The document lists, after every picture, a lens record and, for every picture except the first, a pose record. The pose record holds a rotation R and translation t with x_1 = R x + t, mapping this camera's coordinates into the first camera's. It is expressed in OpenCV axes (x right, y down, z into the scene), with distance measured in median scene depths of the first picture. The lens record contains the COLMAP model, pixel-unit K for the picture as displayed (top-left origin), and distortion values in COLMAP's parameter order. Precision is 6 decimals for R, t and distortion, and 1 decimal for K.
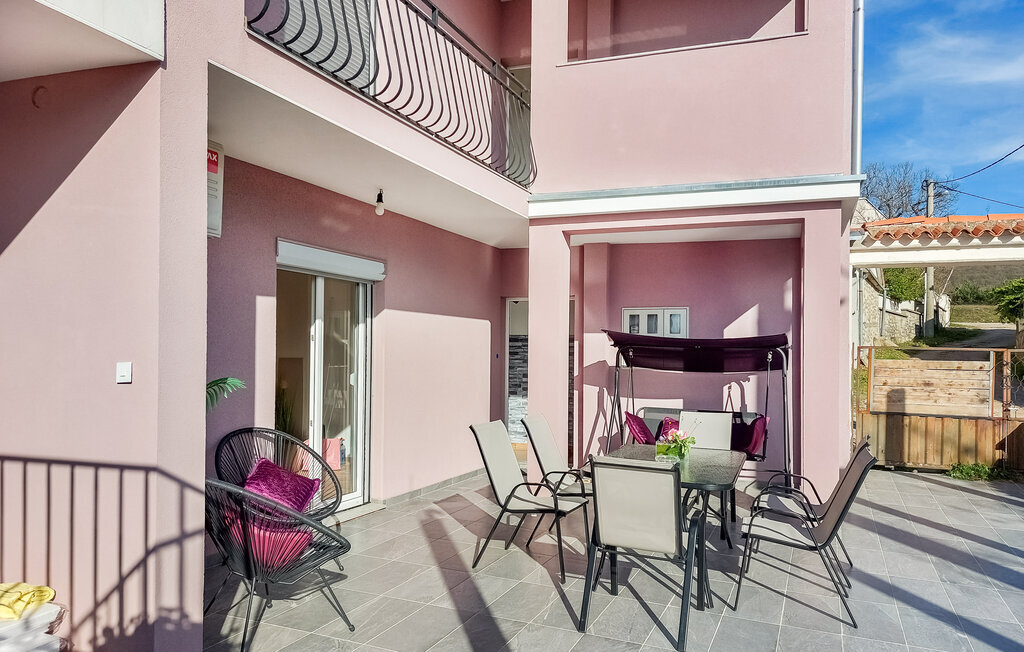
lens RADIAL K [[737.1, 0, 512.1], [0, 737.1, 260.8], [0, 0, 1]] dist [0.082047, -0.107851]
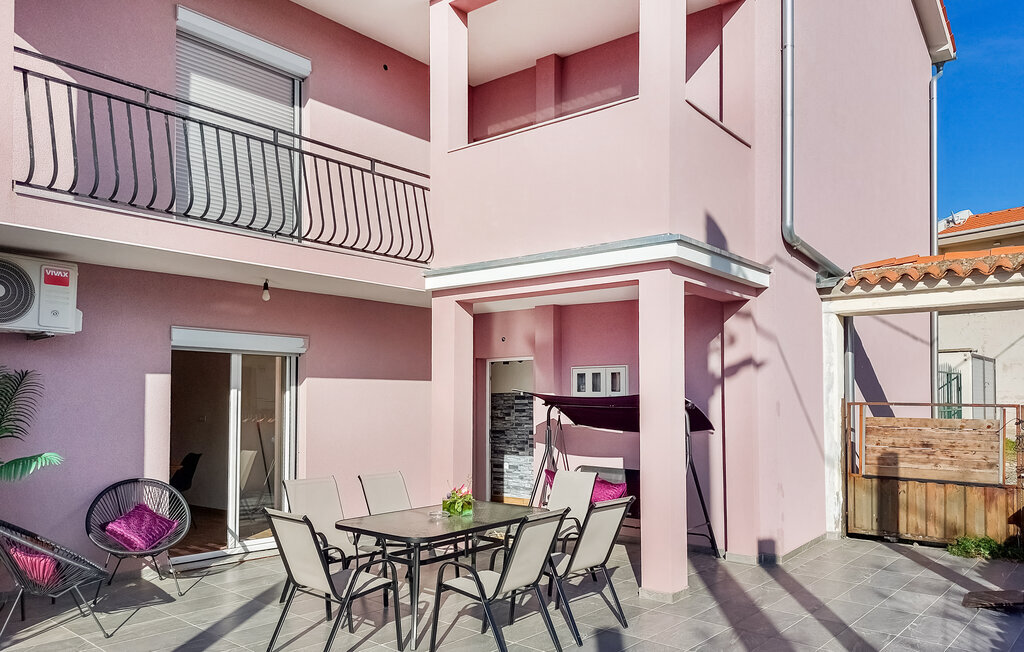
lens RADIAL K [[752.1, 0, 510.2], [0, 752.1, 288.2], [0, 0, 1]] dist [0.095789, -0.114547]
pose [[0.944574, -0.058418, -0.323060, 0.415511], [0.049881, 0.998154, -0.034647, -0.014039], [0.324488, 0.016612, 0.945744, -0.019918]]
